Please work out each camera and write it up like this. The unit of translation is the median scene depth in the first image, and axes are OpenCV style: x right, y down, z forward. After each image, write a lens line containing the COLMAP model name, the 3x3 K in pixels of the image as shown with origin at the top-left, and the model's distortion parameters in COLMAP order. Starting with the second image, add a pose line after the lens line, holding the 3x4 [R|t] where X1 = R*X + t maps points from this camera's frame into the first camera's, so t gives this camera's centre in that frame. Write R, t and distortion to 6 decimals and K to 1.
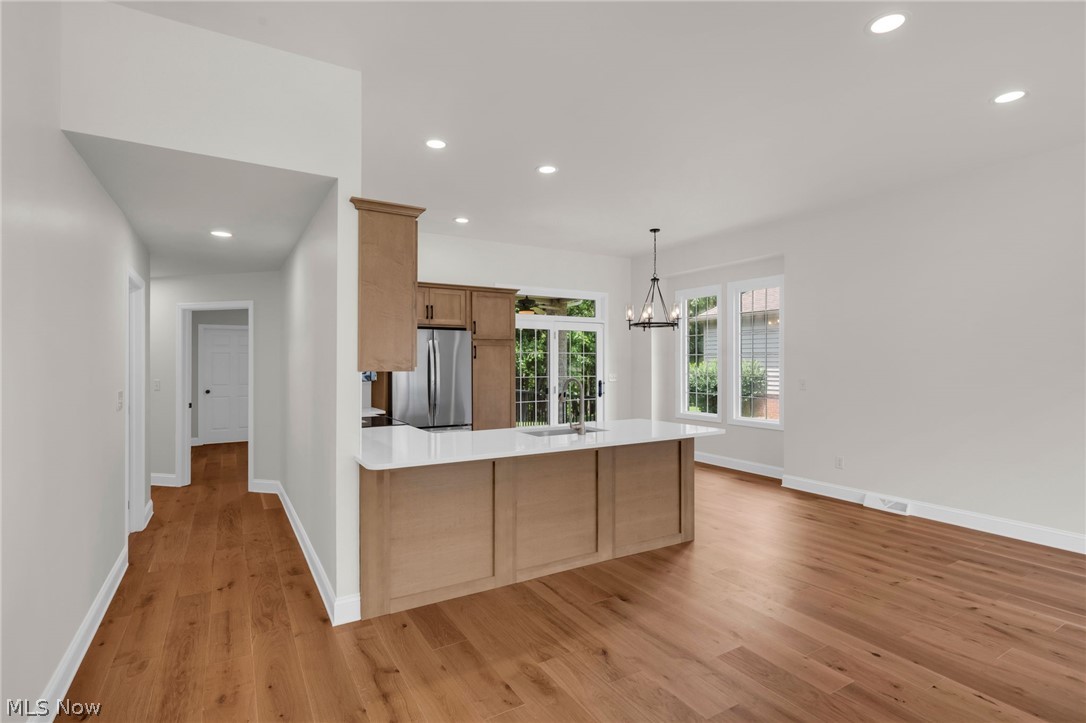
lens RADIAL K [[518.5, 0, 551.0], [0, 518.5, 364.2], [0, 0, 1]] dist [-0.004049, 0.003156]
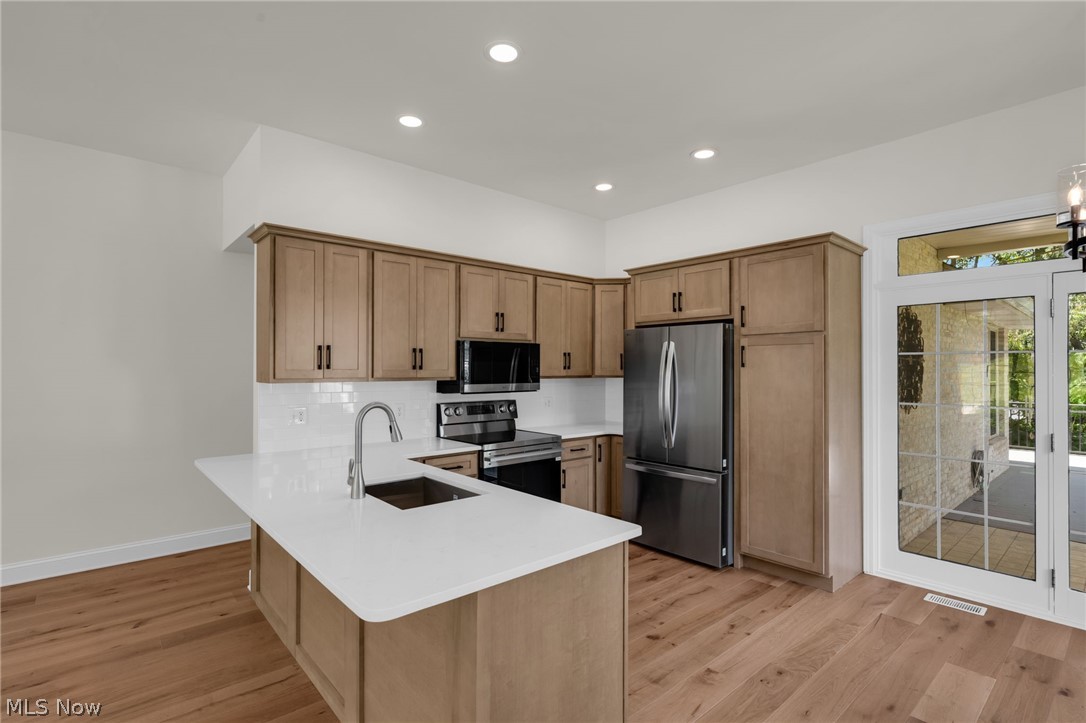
lens RADIAL K [[518.5, 0, 545.0], [0, 518.5, 363.0], [0, 0, 1]] dist [-0.004049, 0.003156]
pose [[0.171292, -0.007142, -0.985194, 0.430086], [-0.003555, 0.999963, -0.007867, -0.010562], [0.985214, 0.004850, 0.171260, 0.693669]]
